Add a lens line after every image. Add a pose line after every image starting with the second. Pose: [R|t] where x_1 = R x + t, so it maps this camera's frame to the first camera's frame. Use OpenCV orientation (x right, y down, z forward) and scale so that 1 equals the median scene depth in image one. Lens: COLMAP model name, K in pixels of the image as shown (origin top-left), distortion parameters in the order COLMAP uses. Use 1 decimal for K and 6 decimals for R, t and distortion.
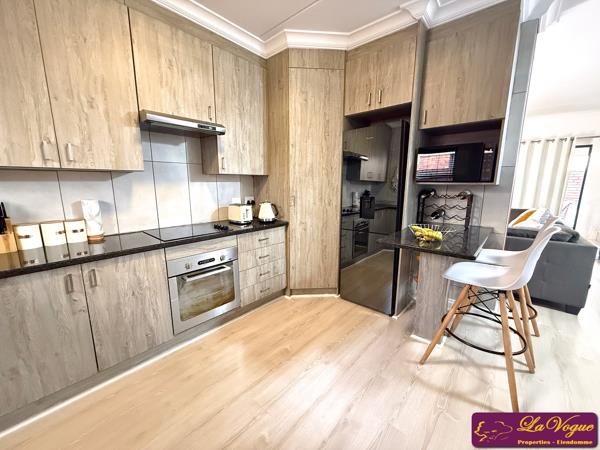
lens RADIAL K [[239.0, 0, 299.4], [0, 239.0, 225.3], [0, 0, 1]] dist [-0.000453, -0.000670]
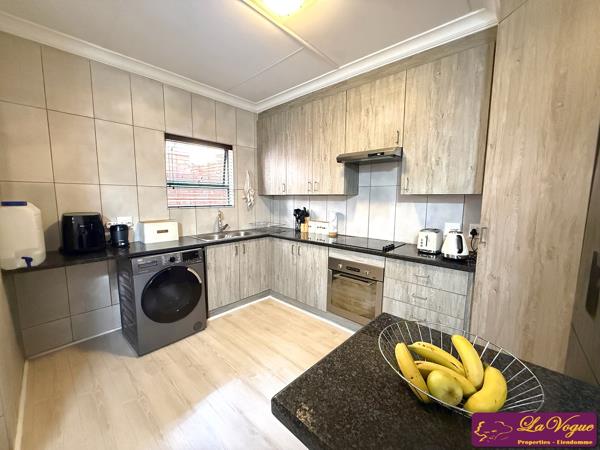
lens RADIAL K [[239.0, 0, 297.9], [0, 239.0, 225.2], [0, 0, 1]] dist [-0.000453, -0.000670]
pose [[-0.017031, 0.111581, -0.993609, 0.685559], [-0.185985, 0.976056, 0.112798, -0.128735], [0.982405, 0.186718, 0.004129, 0.620277]]
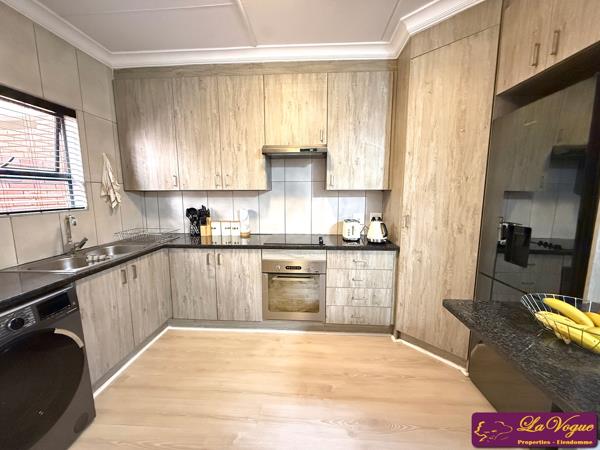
lens RADIAL K [[239.0, 0, 298.5], [0, 239.0, 225.1], [0, 0, 1]] dist [-0.000453, -0.000670]
pose [[0.617264, 0.101002, -0.780246, 0.441452], [-0.136206, 0.990469, 0.020461, -0.068321], [0.774876, 0.093644, 0.625138, 0.262533]]
